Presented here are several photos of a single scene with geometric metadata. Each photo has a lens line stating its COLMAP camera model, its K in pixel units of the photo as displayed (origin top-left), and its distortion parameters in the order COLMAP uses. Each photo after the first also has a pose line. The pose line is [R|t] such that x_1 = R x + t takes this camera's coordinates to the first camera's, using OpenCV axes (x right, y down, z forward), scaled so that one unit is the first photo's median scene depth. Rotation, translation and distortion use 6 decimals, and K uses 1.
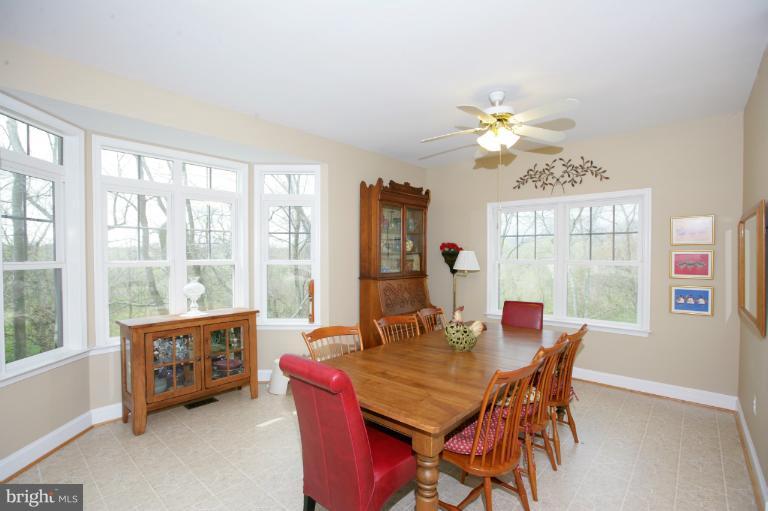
lens RADIAL K [[341.6, 0, 383.4], [0, 341.6, 260.2], [0, 0, 1]] dist [-0.027184, 0.000223]
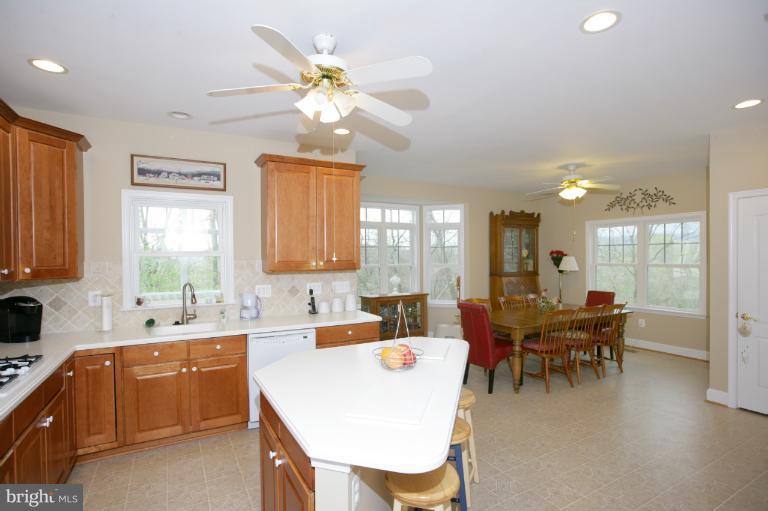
lens RADIAL K [[443.3, 0, 381.2], [0, 443.3, 258.4], [0, 0, 1]] dist [-0.020251, 0.001372]
pose [[0.953496, -0.003388, -0.301387, 0.063506], [0.002312, 0.999990, -0.003927, -0.015806], [0.301397, 0.003048, 0.953494, -0.997213]]
